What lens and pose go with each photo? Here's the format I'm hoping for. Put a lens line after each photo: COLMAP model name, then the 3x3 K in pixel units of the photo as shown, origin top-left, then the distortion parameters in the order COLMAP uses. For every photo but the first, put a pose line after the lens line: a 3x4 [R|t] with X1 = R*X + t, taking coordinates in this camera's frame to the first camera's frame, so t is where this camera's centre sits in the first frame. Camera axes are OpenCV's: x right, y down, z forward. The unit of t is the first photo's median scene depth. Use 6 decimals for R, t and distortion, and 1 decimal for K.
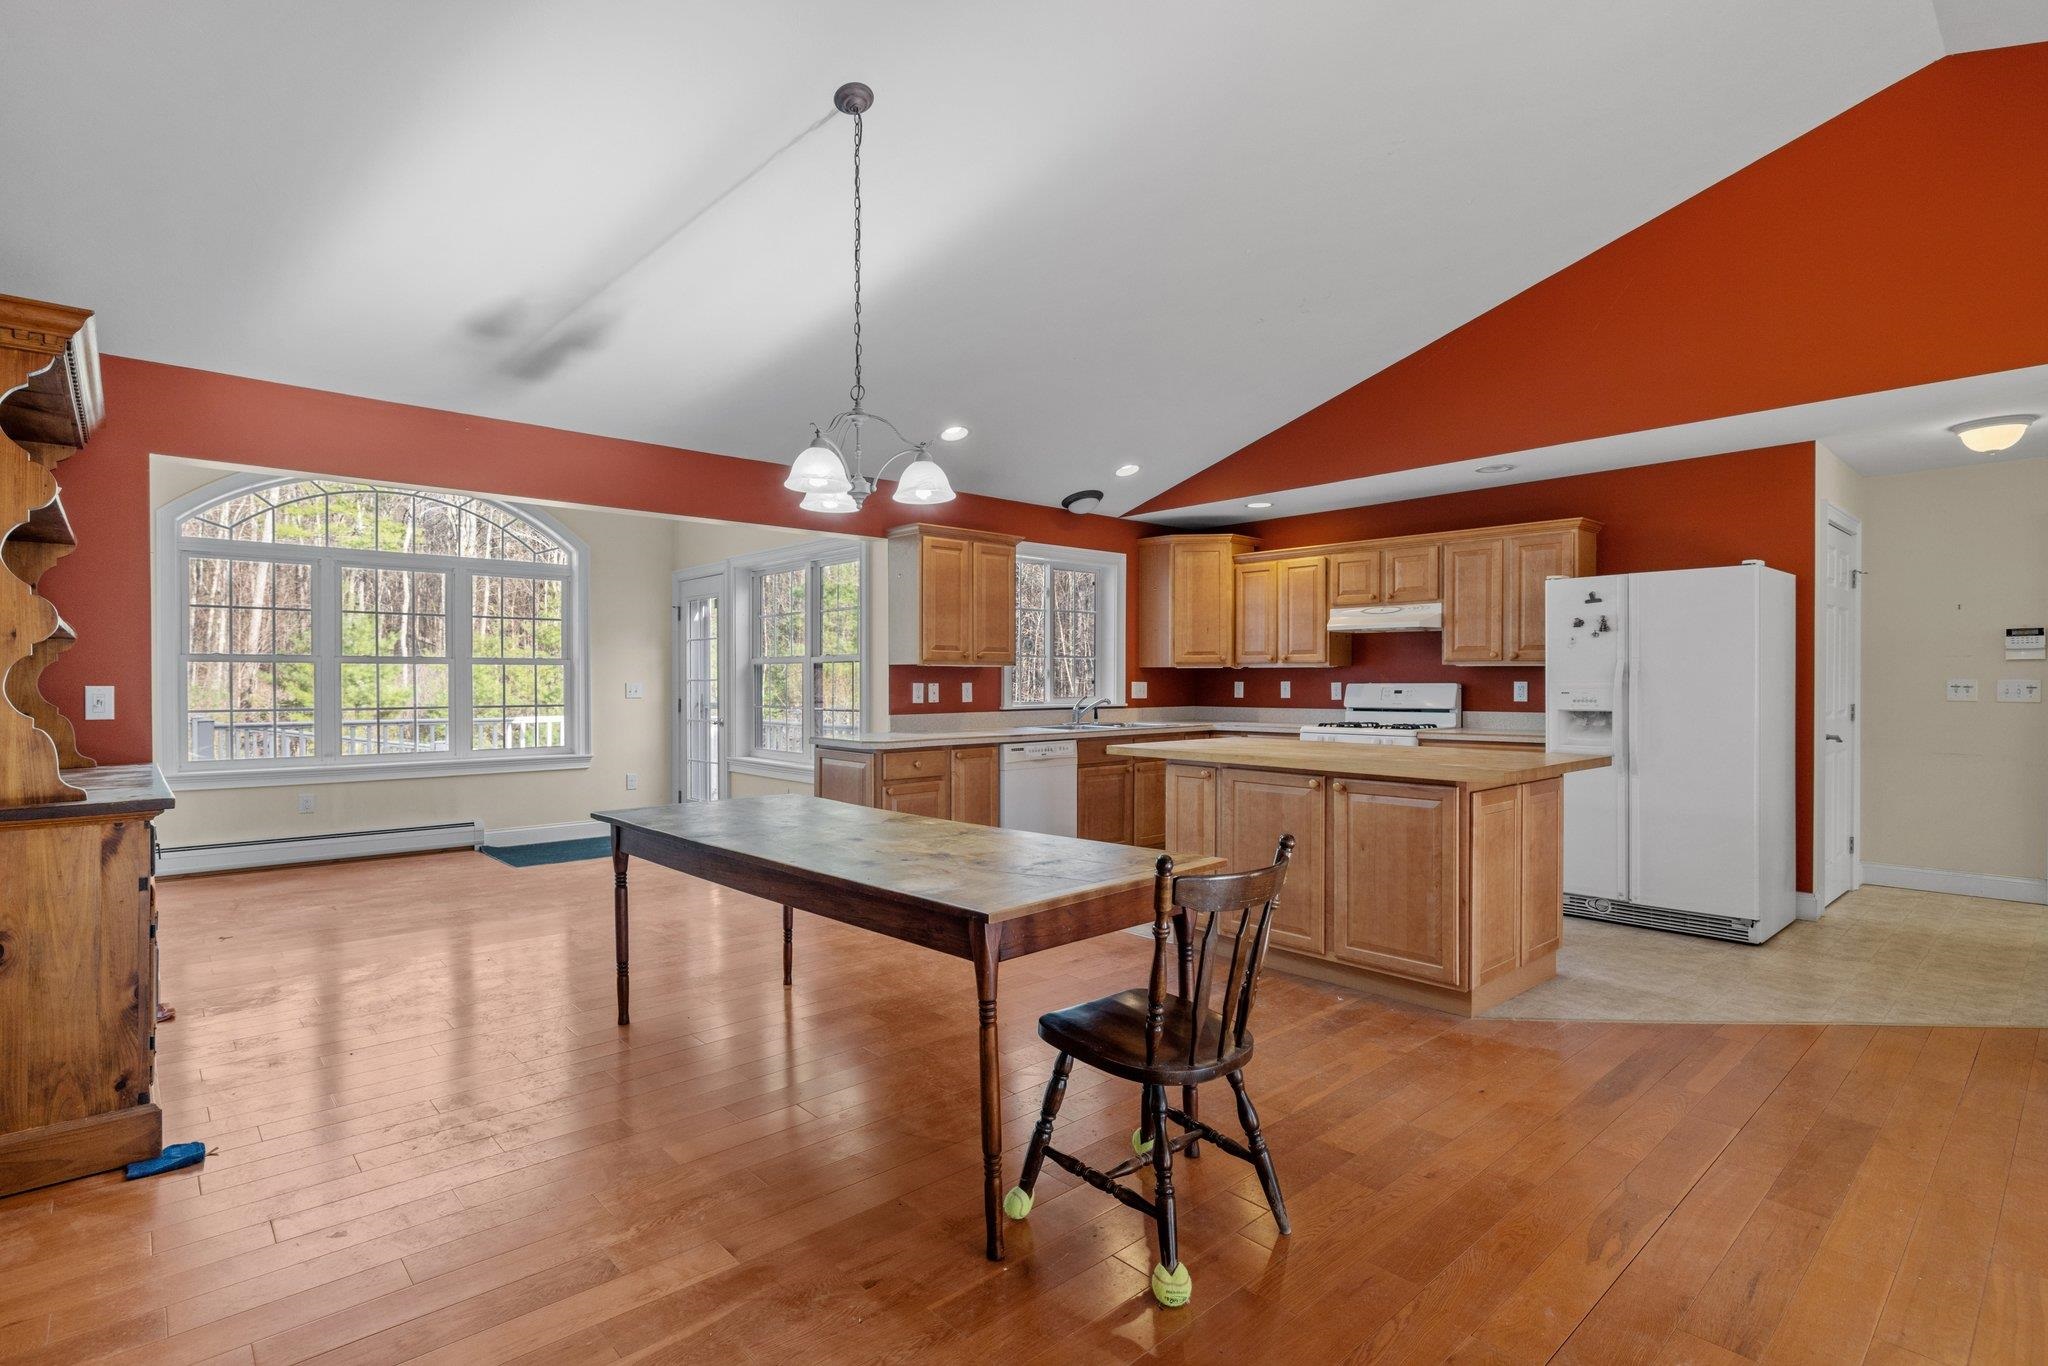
lens RADIAL K [[976.2, 0, 1018.1], [0, 976.2, 684.7], [0, 0, 1]] dist [-0.005579, 0.000629]
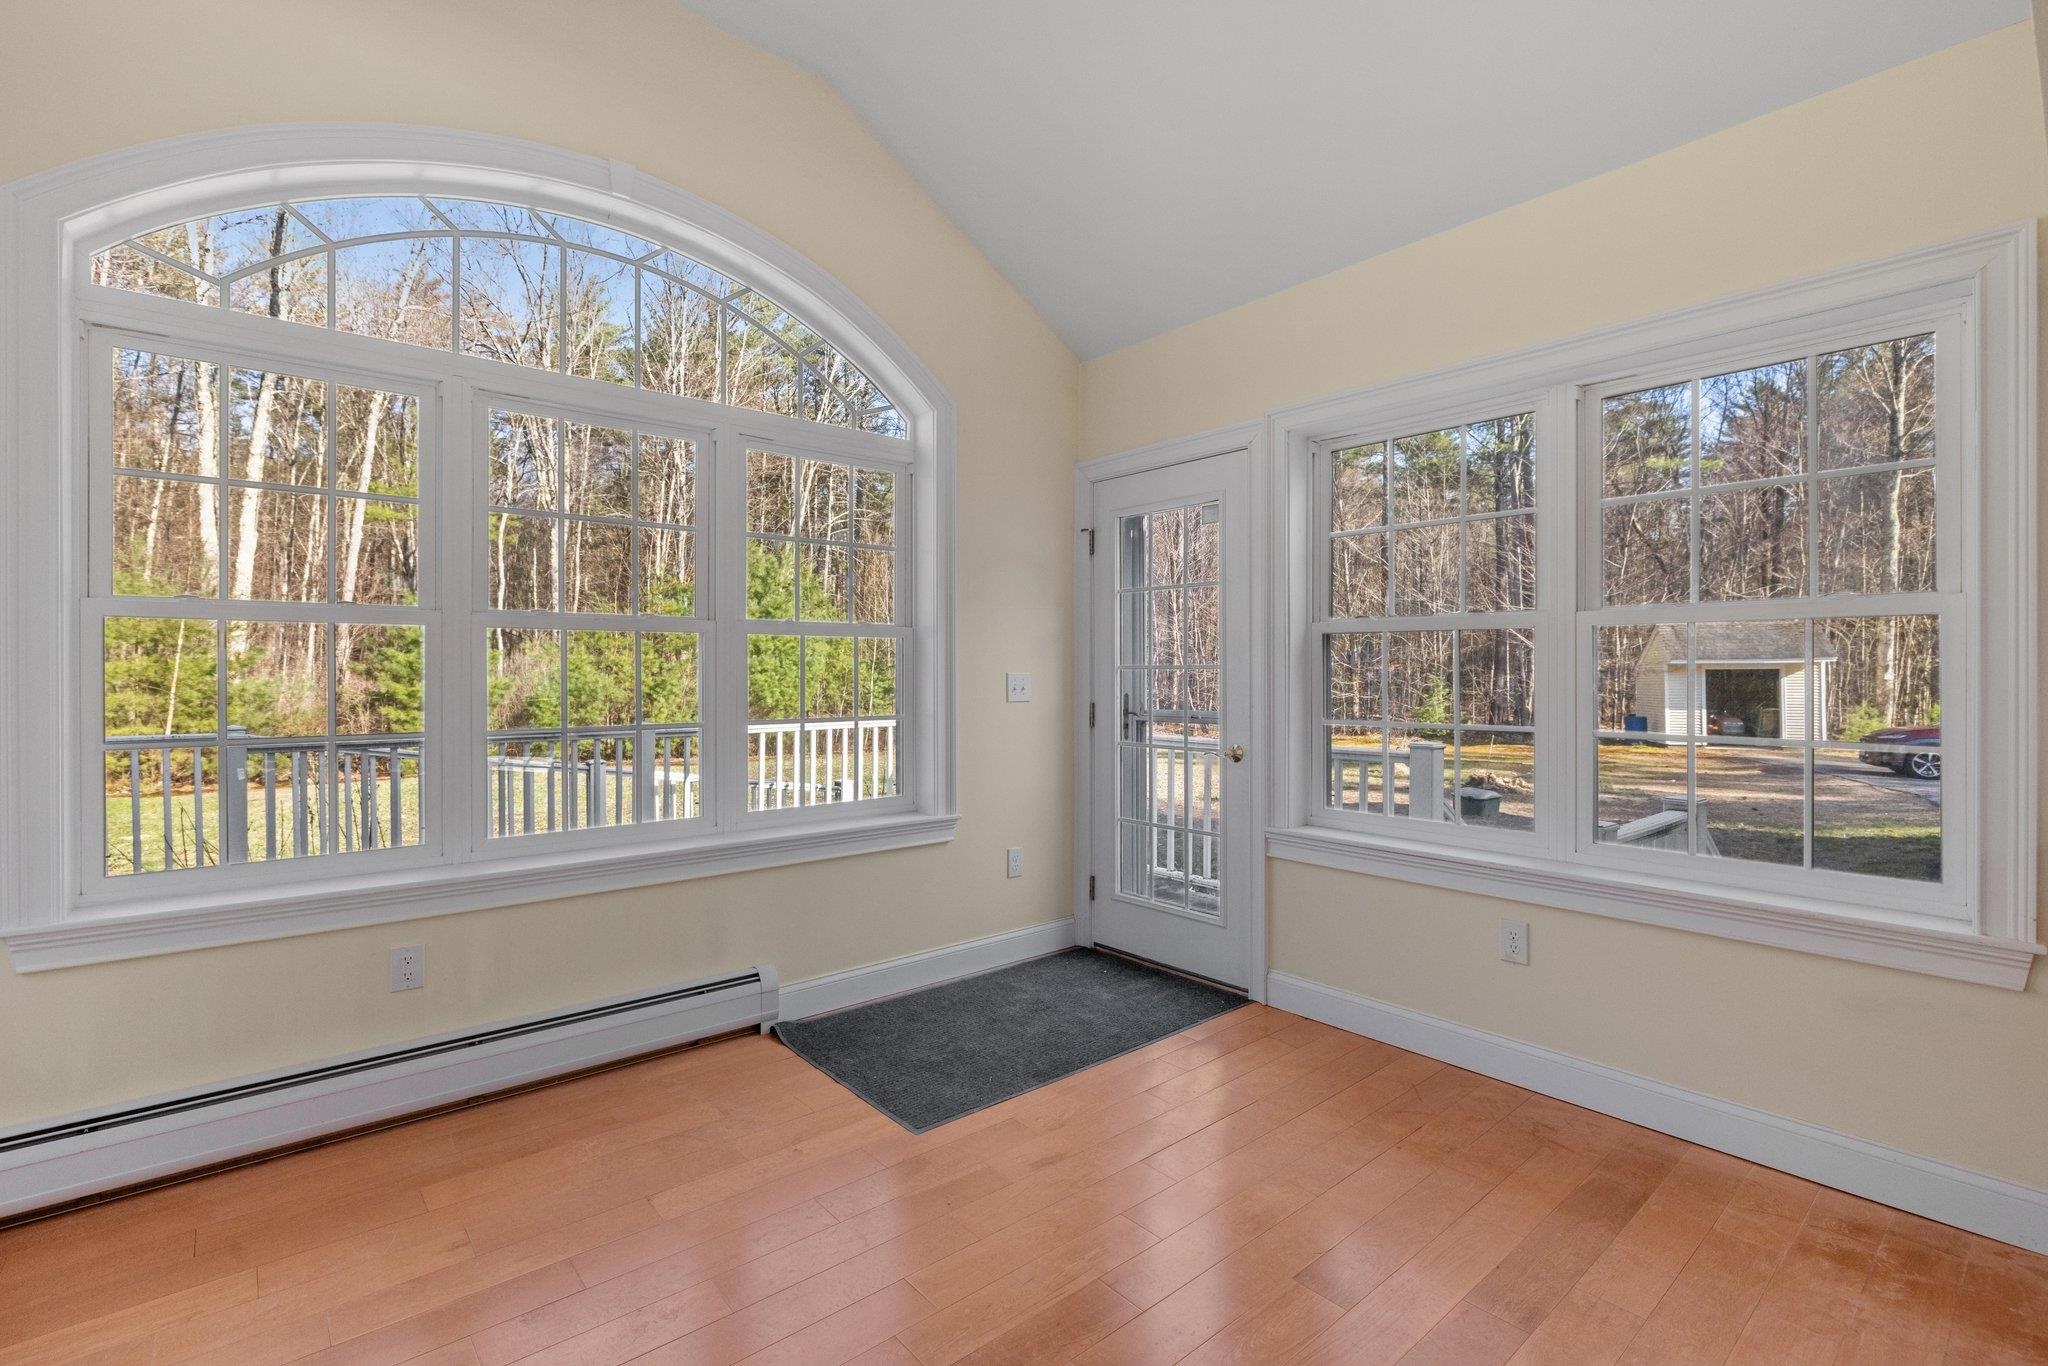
lens RADIAL K [[921.6, 0, 1038.7], [0, 921.6, 667.7], [0, 0, 1]] dist [-0.009000, 0.000390]
pose [[0.999756, -0.001536, -0.022036, -0.373032], [0.001393, 0.999978, -0.006507, -0.001573], [0.022046, 0.006475, 0.999736, 0.506670]]
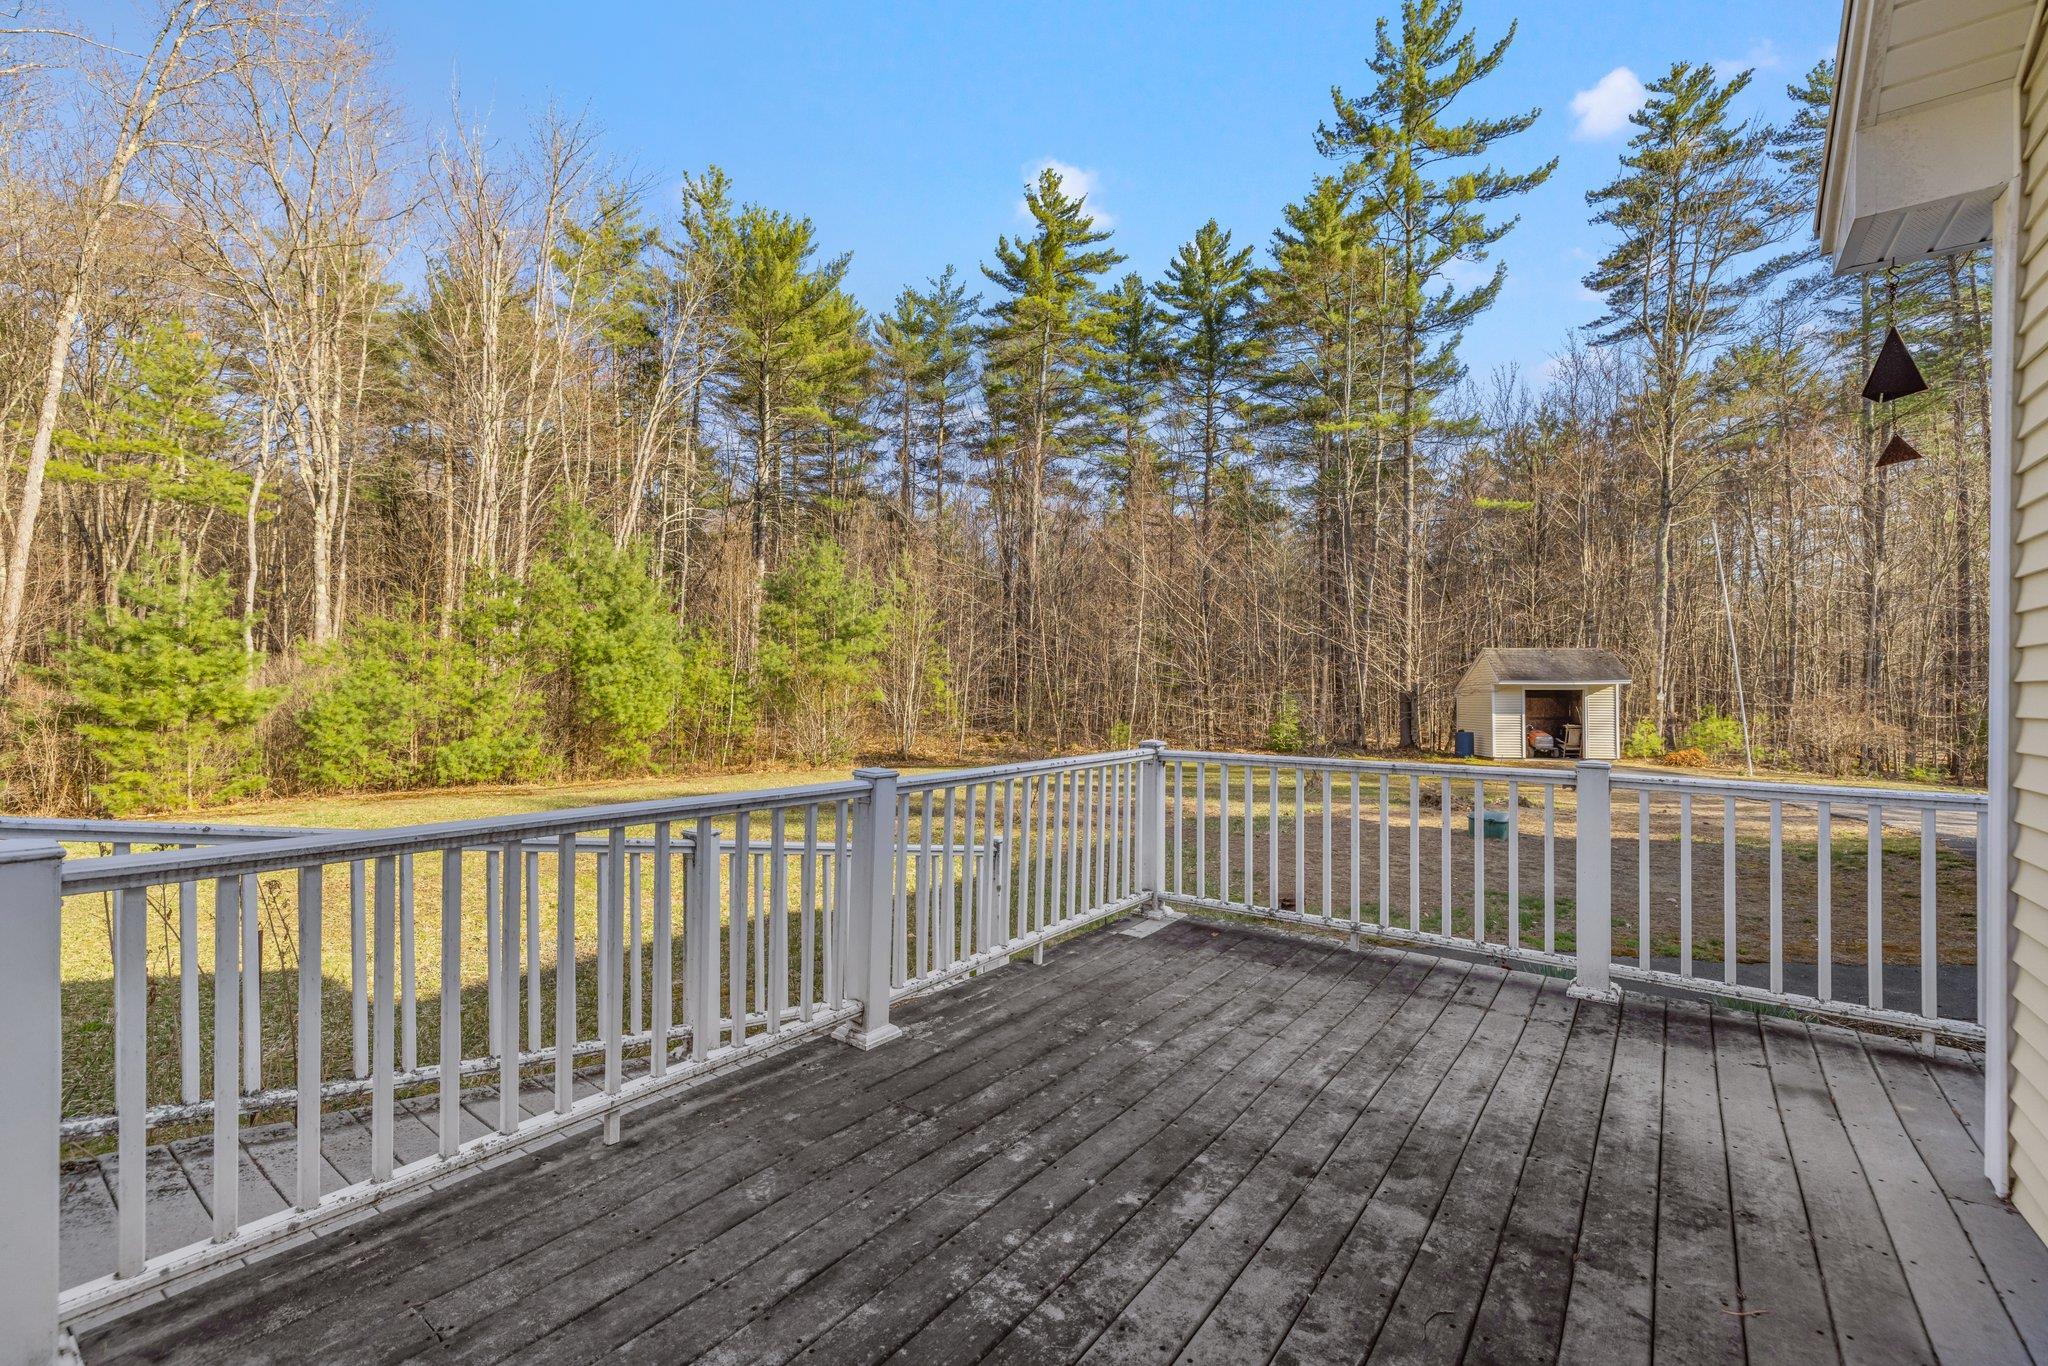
lens RADIAL K [[871.3, 0, 1008.0], [0, 871.3, 688.6], [0, 0, 1]] dist [0.002436, 0.000161]
pose [[0.979171, 0.006985, 0.202918, -0.415853], [-0.005591, 0.999957, -0.007444, 0.000534], [-0.202961, 0.006155, 0.979168, 0.547078]]
